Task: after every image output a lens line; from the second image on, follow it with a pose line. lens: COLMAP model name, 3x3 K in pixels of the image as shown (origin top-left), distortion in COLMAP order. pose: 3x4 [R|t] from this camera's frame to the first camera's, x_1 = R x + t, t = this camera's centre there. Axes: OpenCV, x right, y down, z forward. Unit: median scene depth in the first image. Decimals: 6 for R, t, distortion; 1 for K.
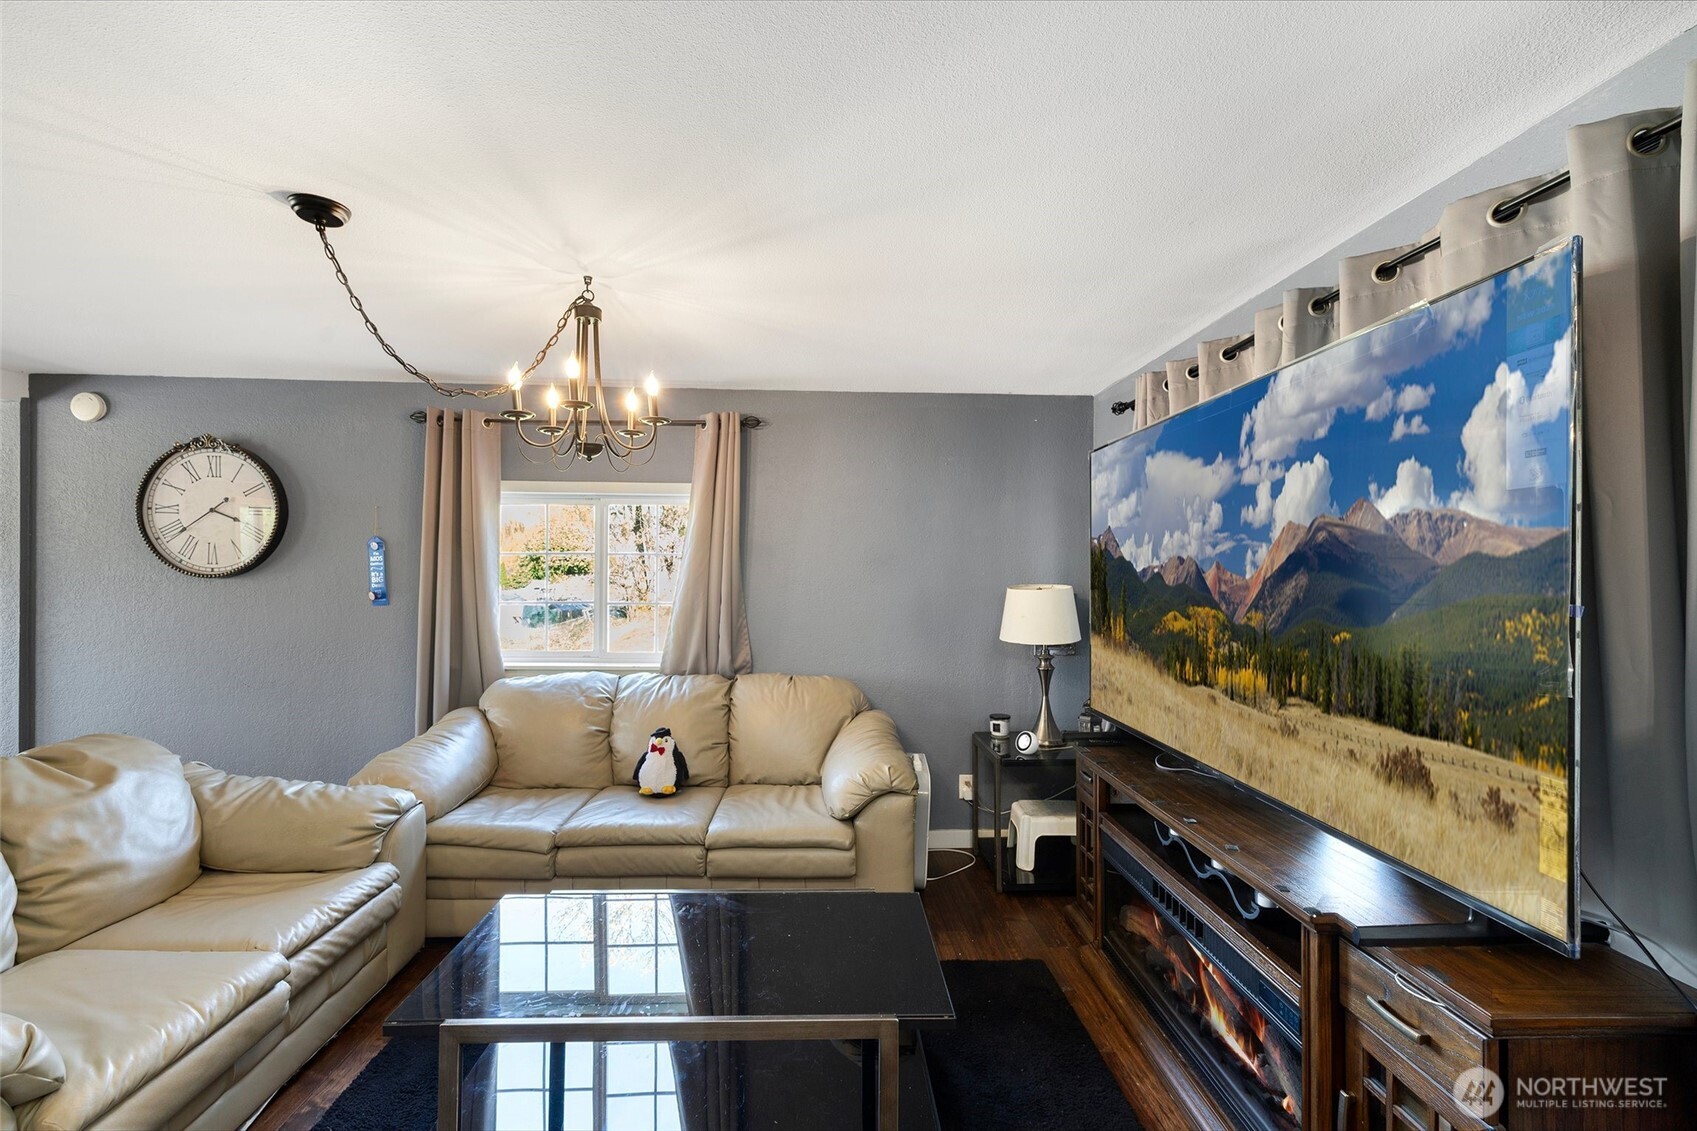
lens RADIAL K [[715.2, 0, 841.9], [0, 715.2, 575.0], [0, 0, 1]] dist [0.000103, 0.000618]
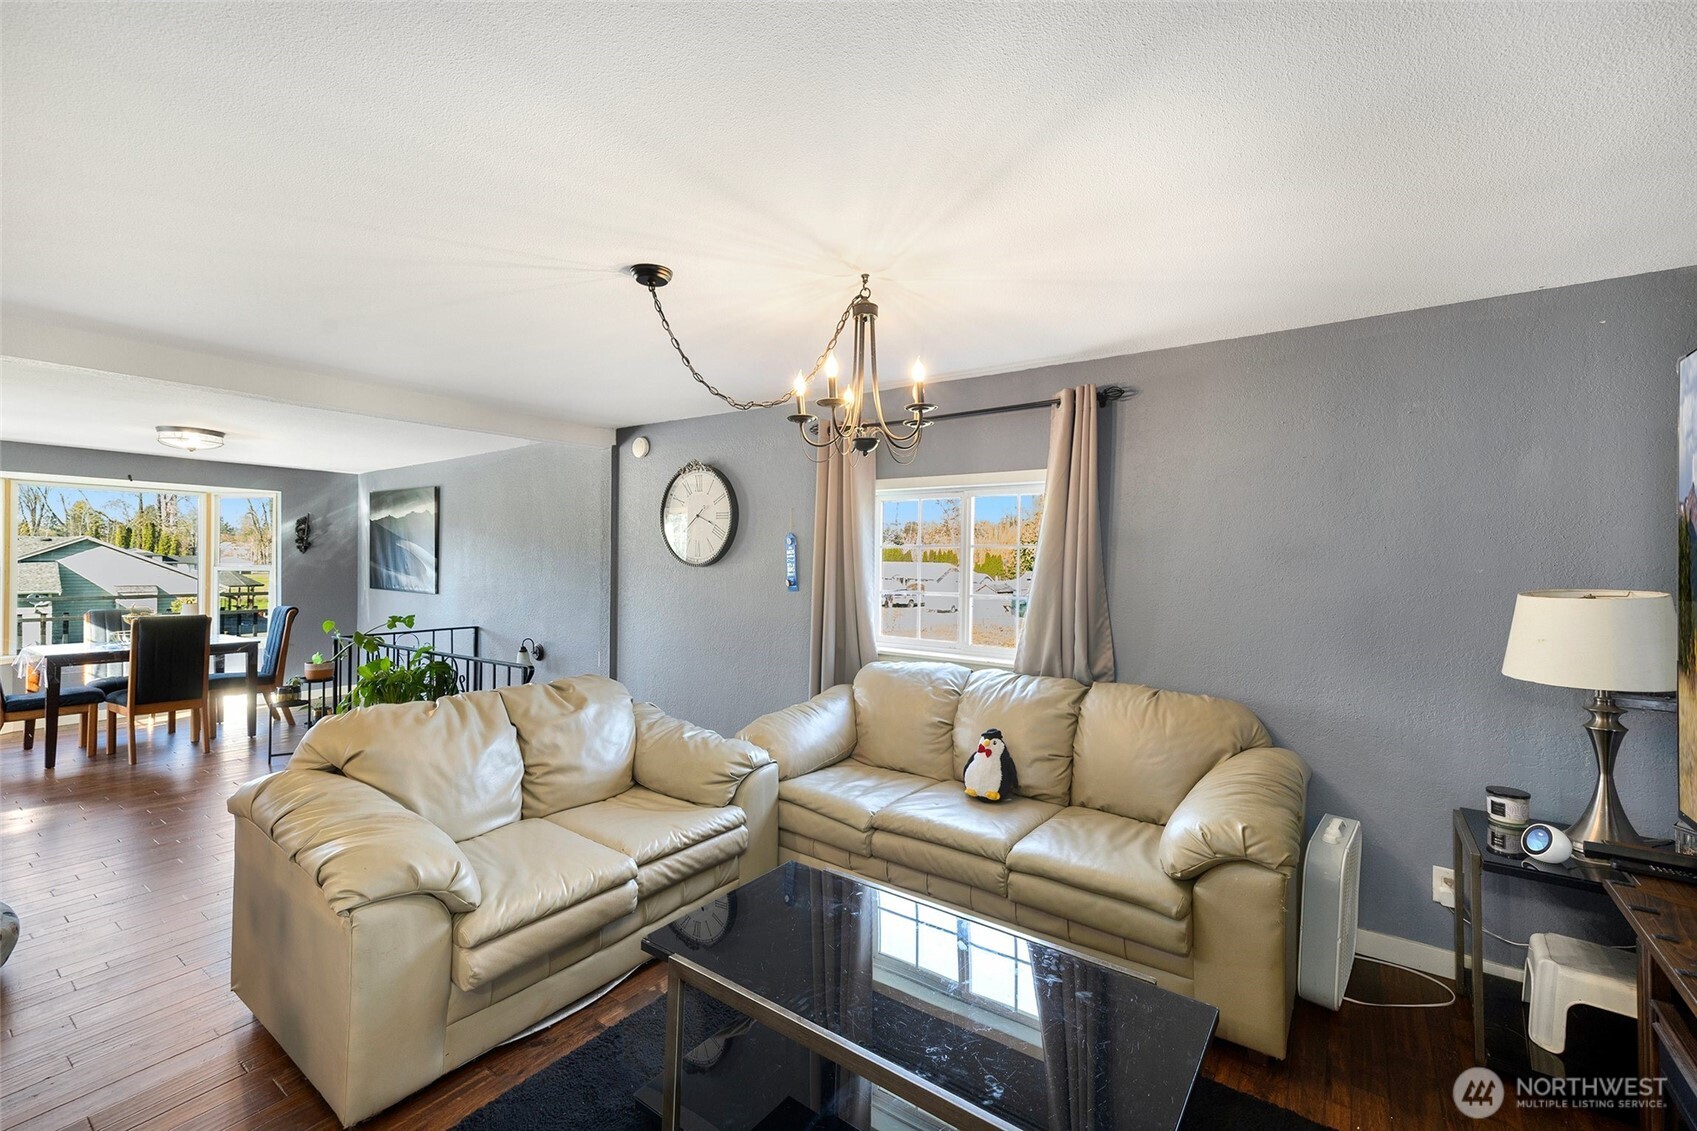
lens RADIAL K [[720.4, 0, 848.5], [0, 720.4, 565.5], [0, 0, 1]] dist [0.017756, 0.000245]
pose [[0.784713, 0.008591, -0.619800, 0.192758], [-0.009416, 0.999954, 0.001938, -0.003445], [0.619788, 0.004315, 0.784758, 0.129122]]
